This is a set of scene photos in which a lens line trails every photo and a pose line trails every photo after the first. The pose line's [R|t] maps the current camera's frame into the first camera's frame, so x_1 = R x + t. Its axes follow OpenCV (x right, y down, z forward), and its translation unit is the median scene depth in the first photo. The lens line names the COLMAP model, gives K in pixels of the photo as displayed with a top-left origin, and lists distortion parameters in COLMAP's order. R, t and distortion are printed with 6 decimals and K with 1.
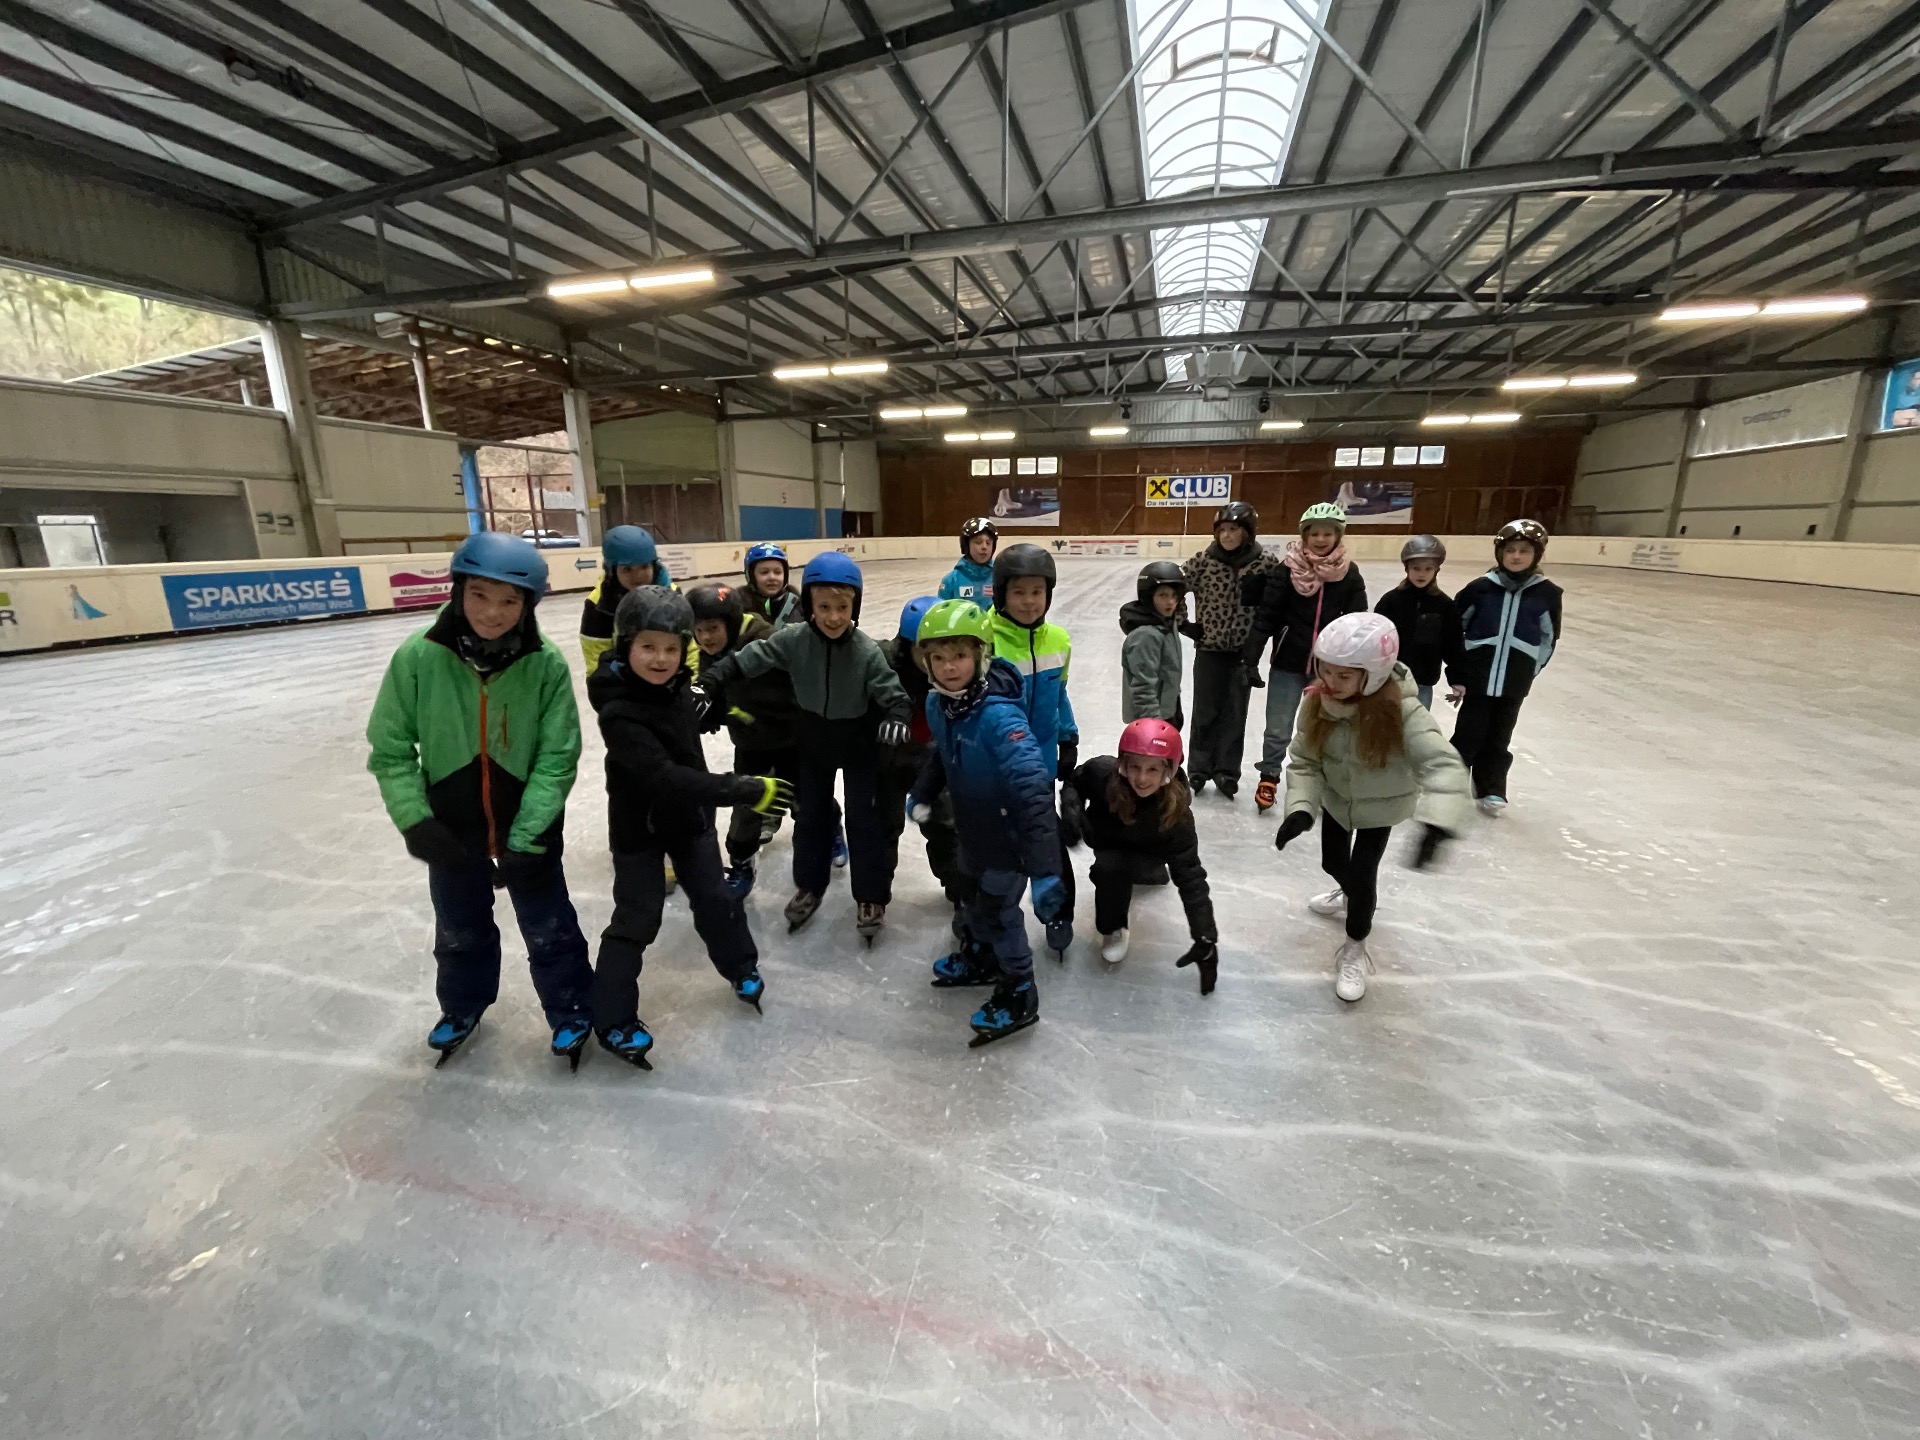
lens RADIAL K [[775.4, 0, 956.0], [0, 775.4, 716.3], [0, 0, 1]] dist [-0.007282, 0.003974]
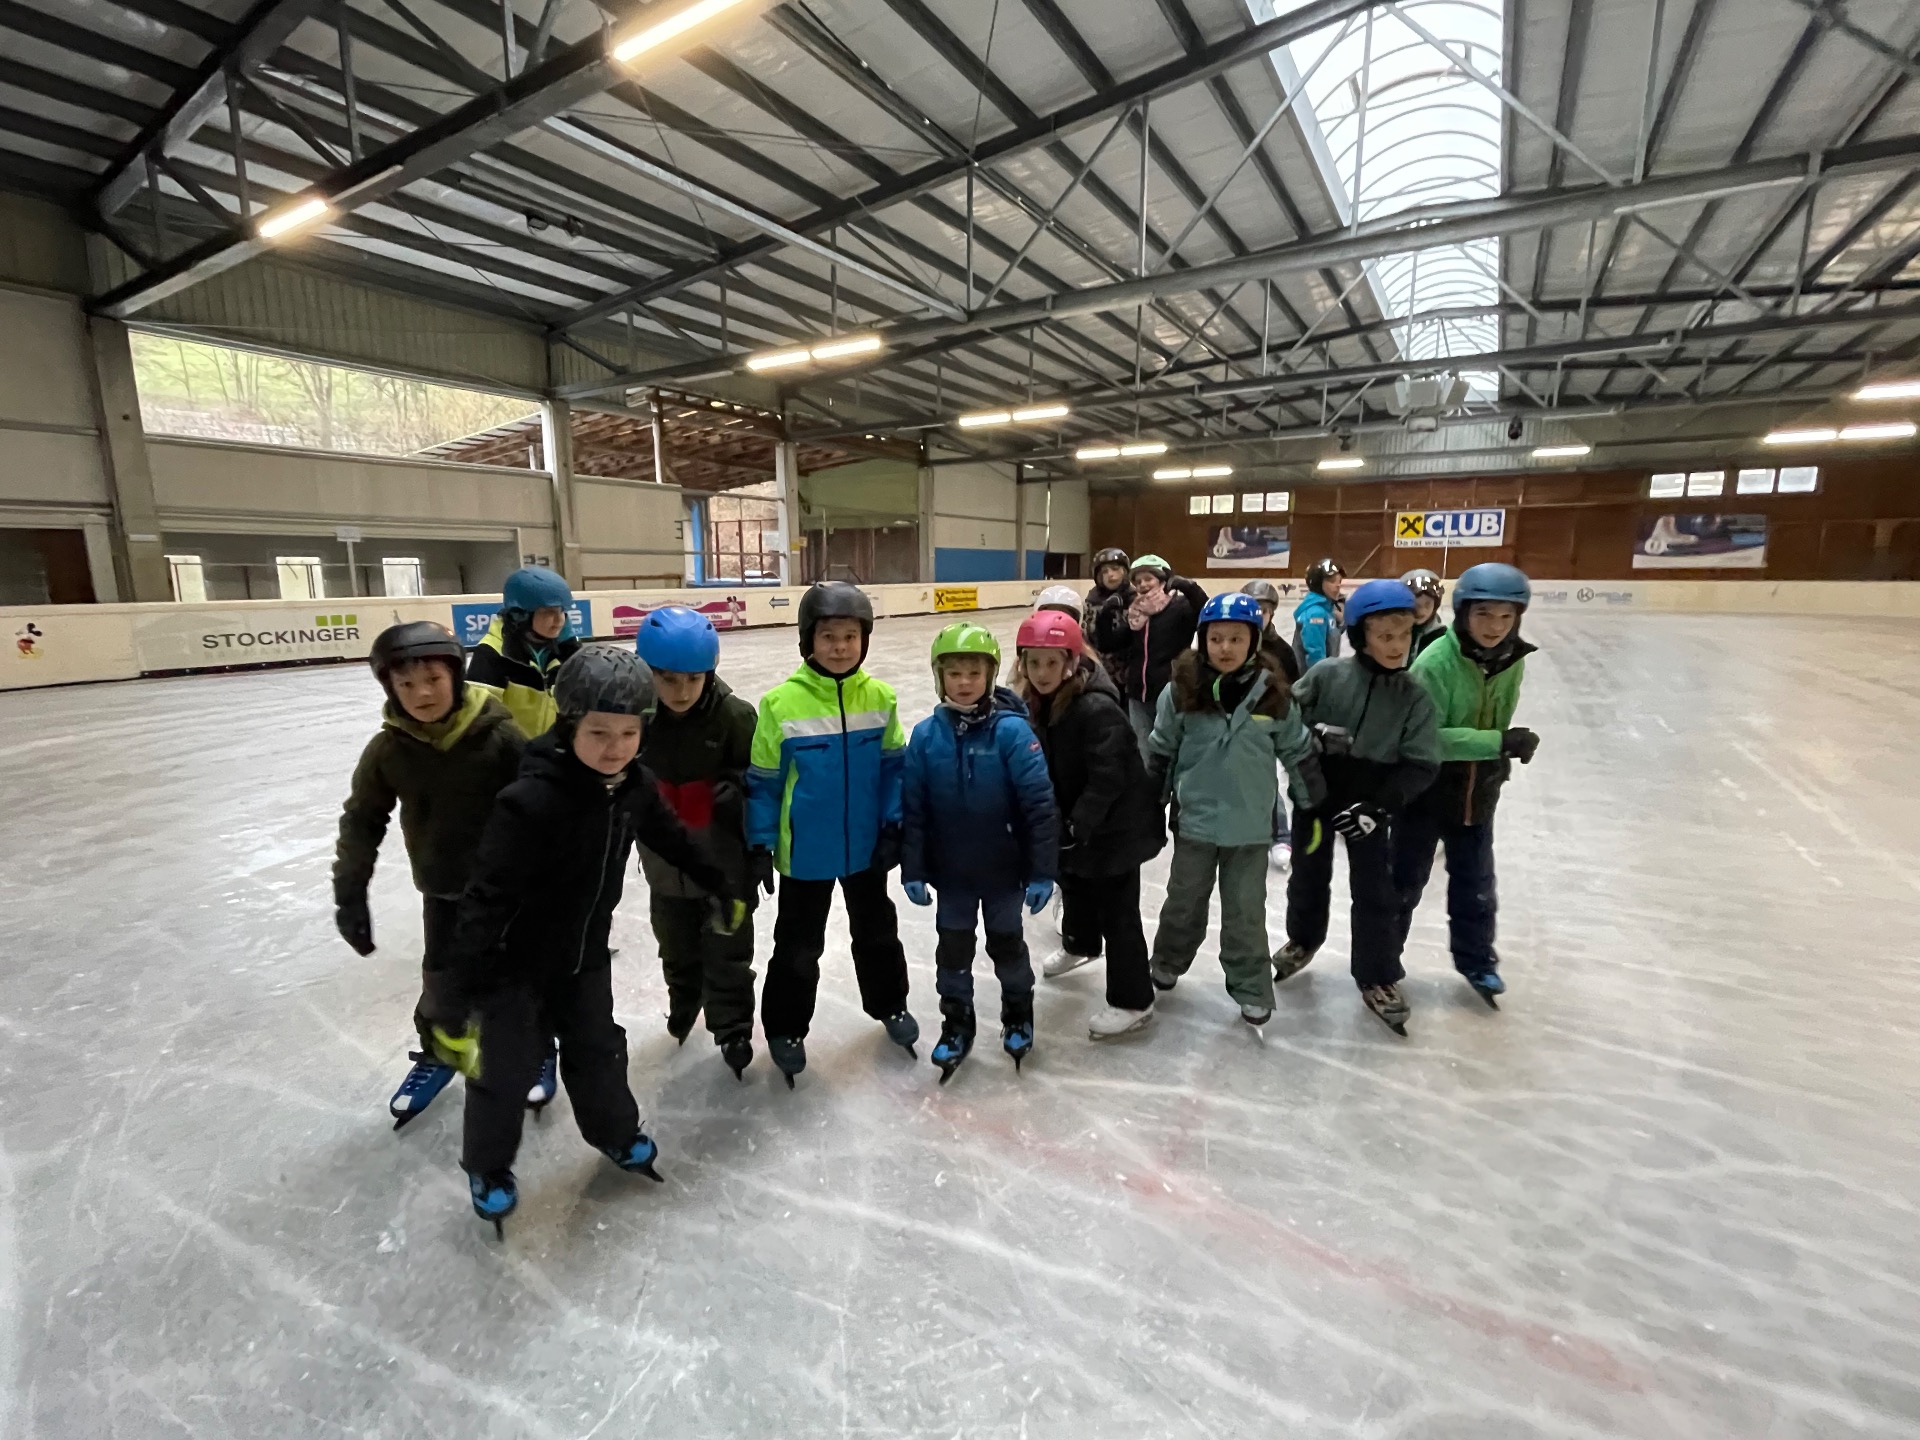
lens RADIAL K [[852.5, 0, 957.1], [0, 852.5, 711.1], [0, 0, 1]] dist [-0.001109, 0.000270]
pose [[0.961913, 0.048593, -0.269003, 0.082859], [-0.068445, 0.995541, -0.064915, 0.014116], [0.264649, 0.080855, 0.960949, -0.057213]]
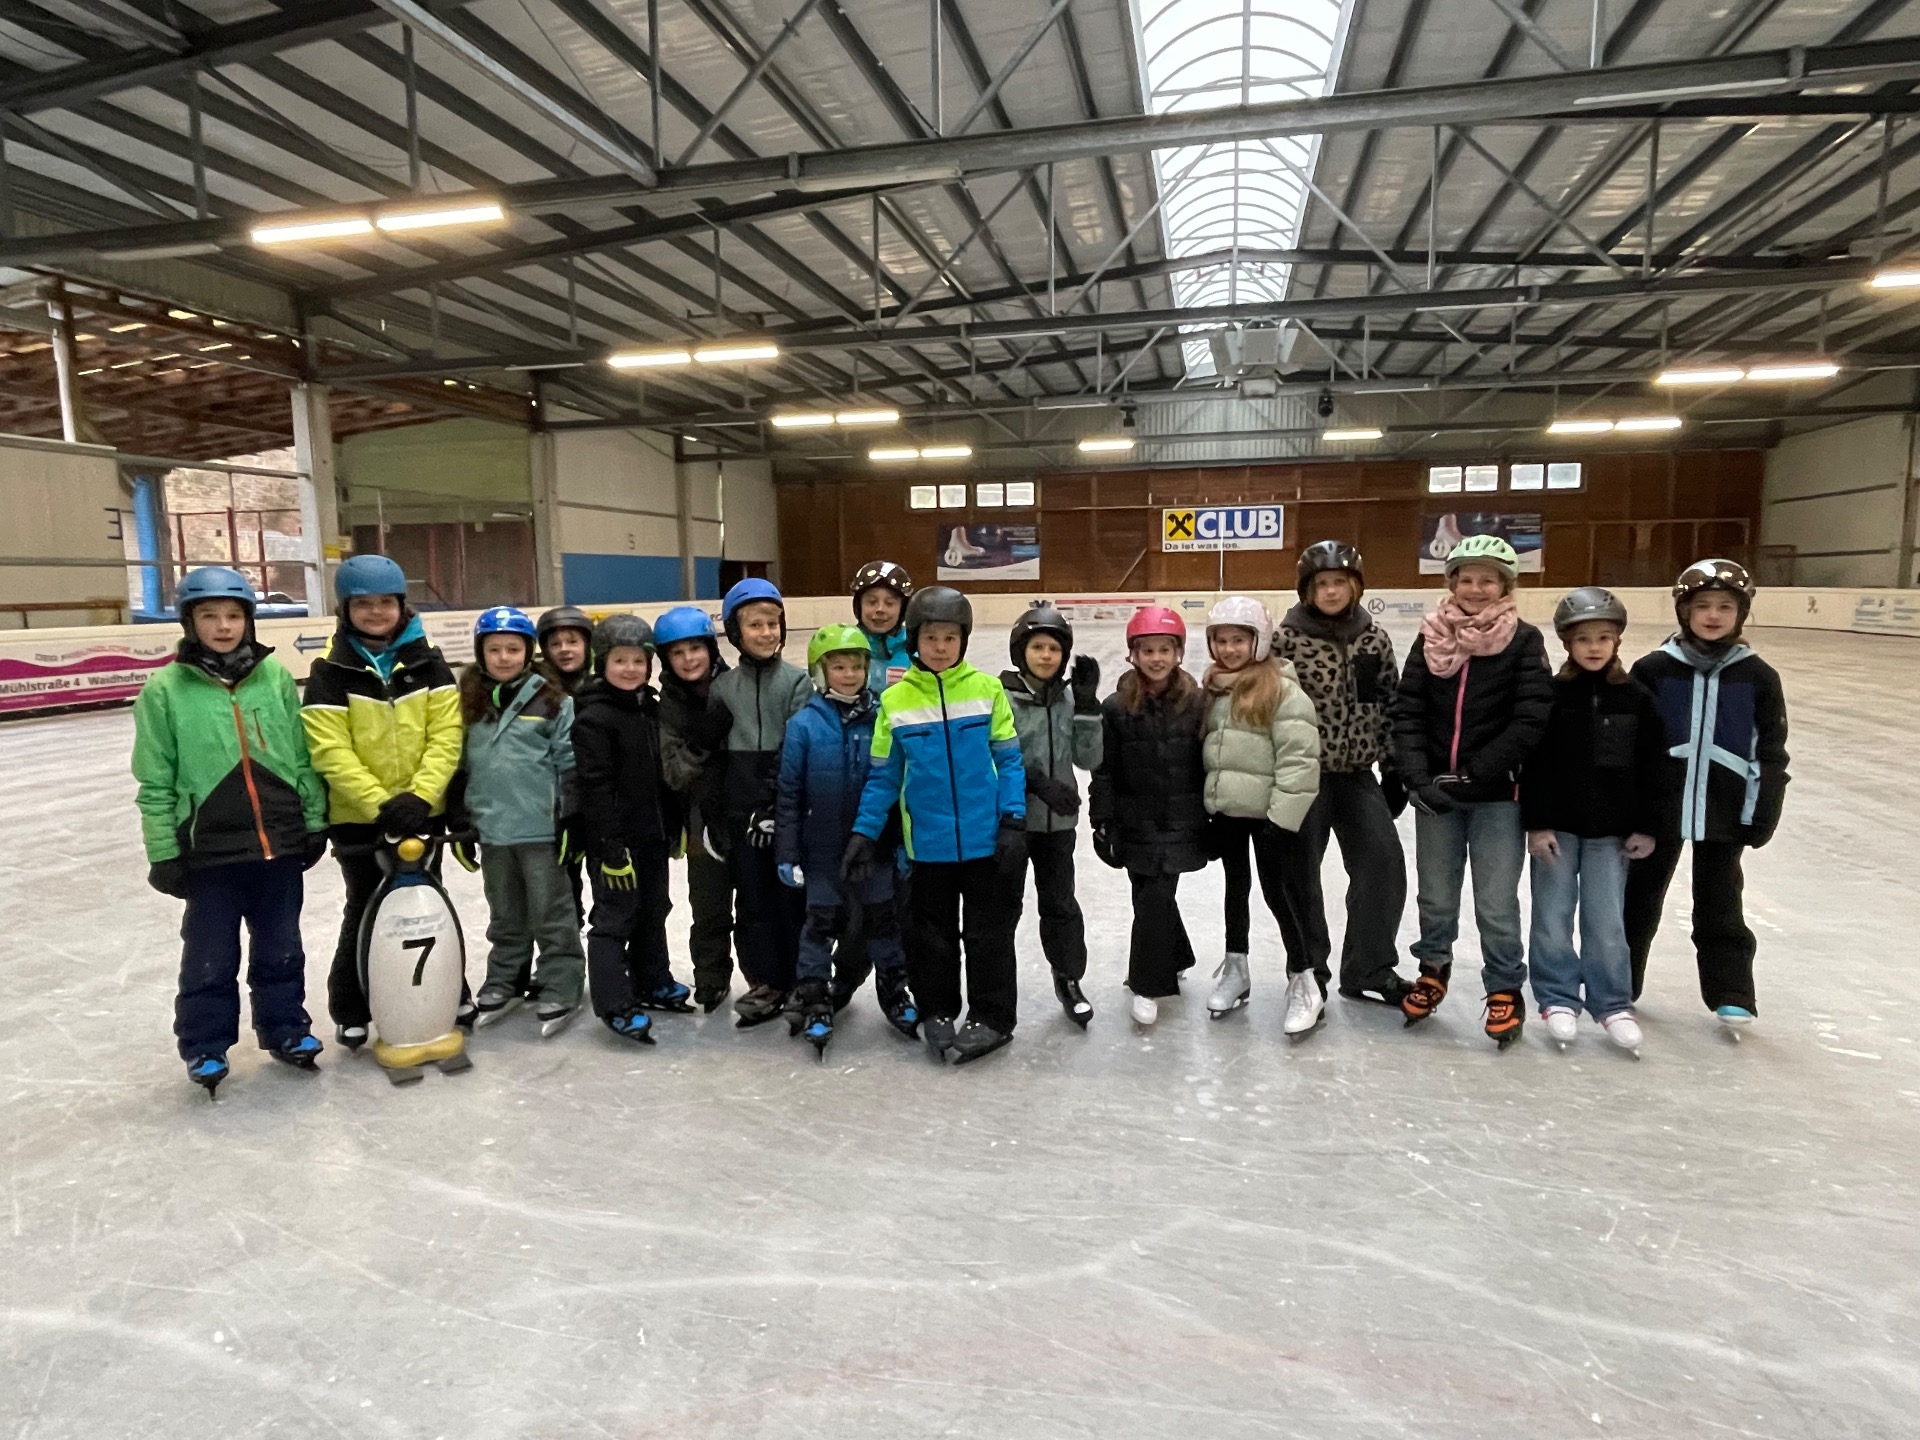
lens RADIAL K [[1139.3, 0, 946.2], [0, 1139.3, 728.2], [0, 0, 1]] dist [0.007082, -0.012200]
pose [[0.998934, -0.013711, 0.044068, 0.009857], [0.018571, 0.993552, -0.111849, -0.007763], [-0.042250, 0.112548, 0.992748, 0.035058]]
